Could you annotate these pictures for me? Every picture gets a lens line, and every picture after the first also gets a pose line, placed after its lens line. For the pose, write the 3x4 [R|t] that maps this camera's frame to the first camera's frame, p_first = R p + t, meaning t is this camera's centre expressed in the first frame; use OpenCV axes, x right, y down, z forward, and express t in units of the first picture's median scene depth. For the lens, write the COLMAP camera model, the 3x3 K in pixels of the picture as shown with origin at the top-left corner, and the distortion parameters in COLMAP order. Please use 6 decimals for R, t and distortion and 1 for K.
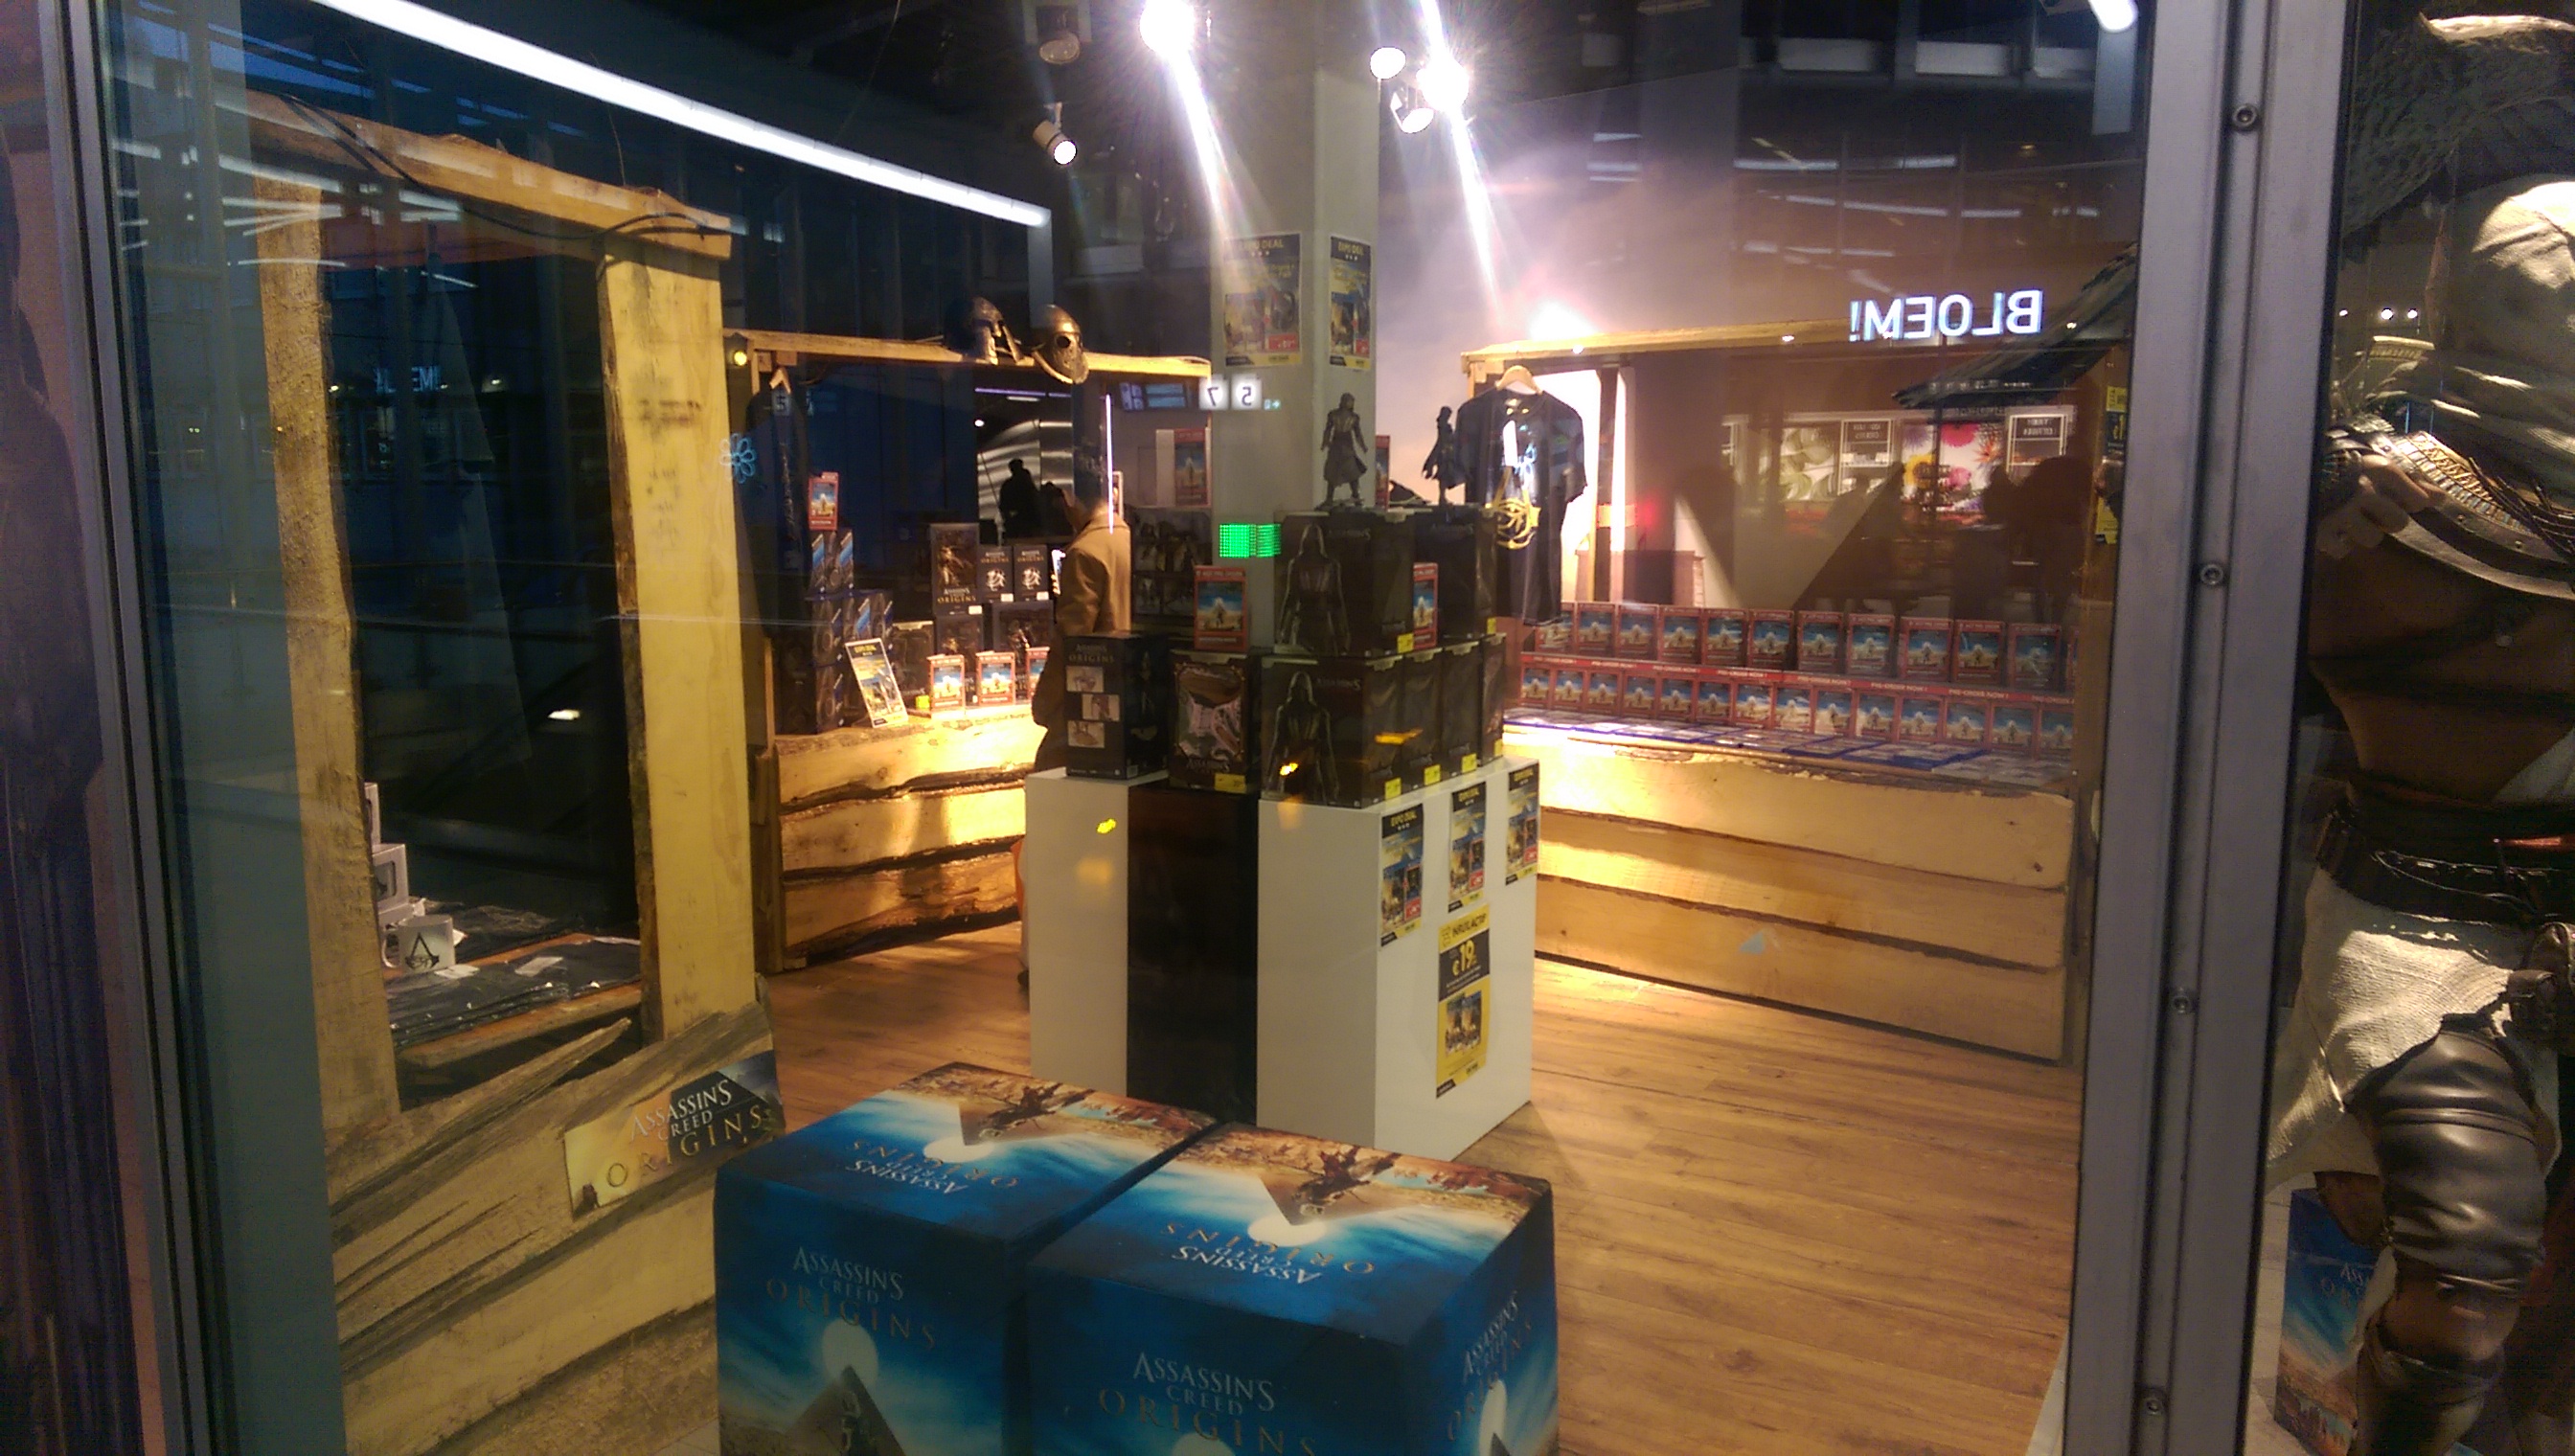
lens RADIAL K [[1883.5, 0, 1281.6], [0, 1883.5, 719.8], [0, 0, 1]] dist [0.107467, -0.135211]
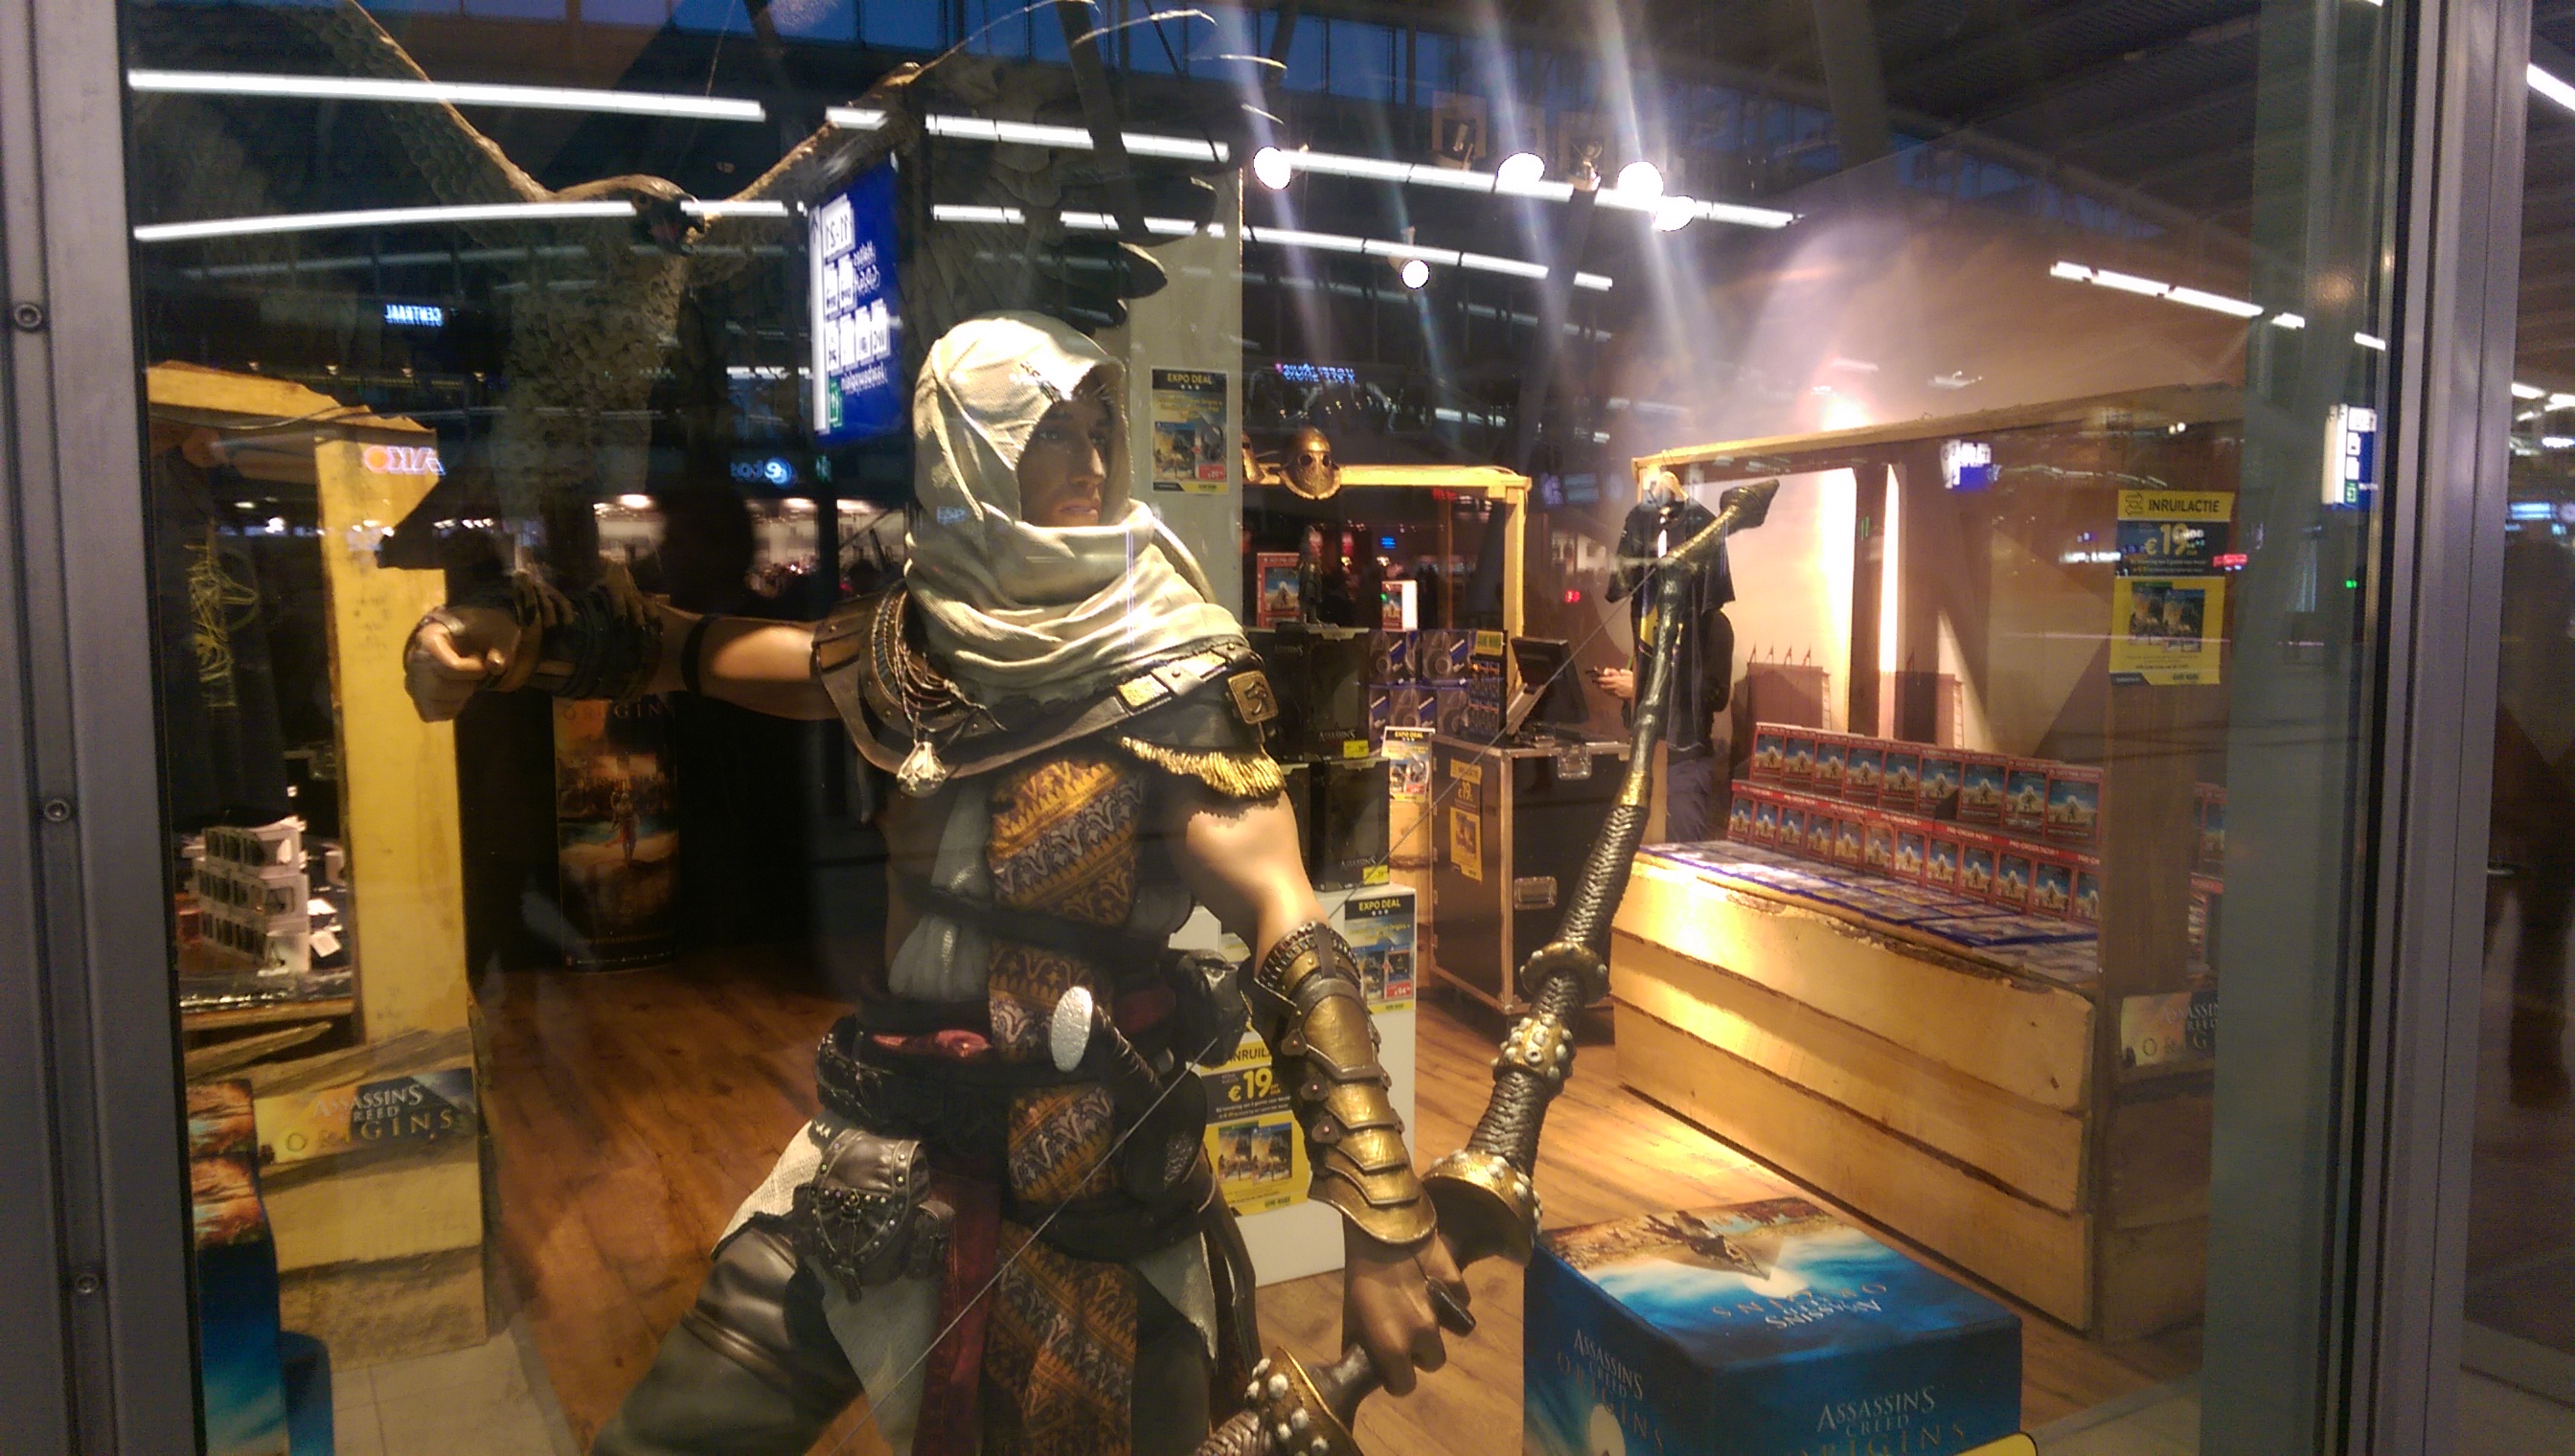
lens RADIAL K [[1883.5, 0, 1281.6], [0, 1883.5, 719.8], [0, 0, 1]] dist [0.107467, -0.135211]
pose [[0.852684, 0.040312, -0.520869, 0.622656], [-0.064433, 0.997521, -0.028278, -0.037061], [0.518438, 0.057673, 0.853168, 0.156874]]
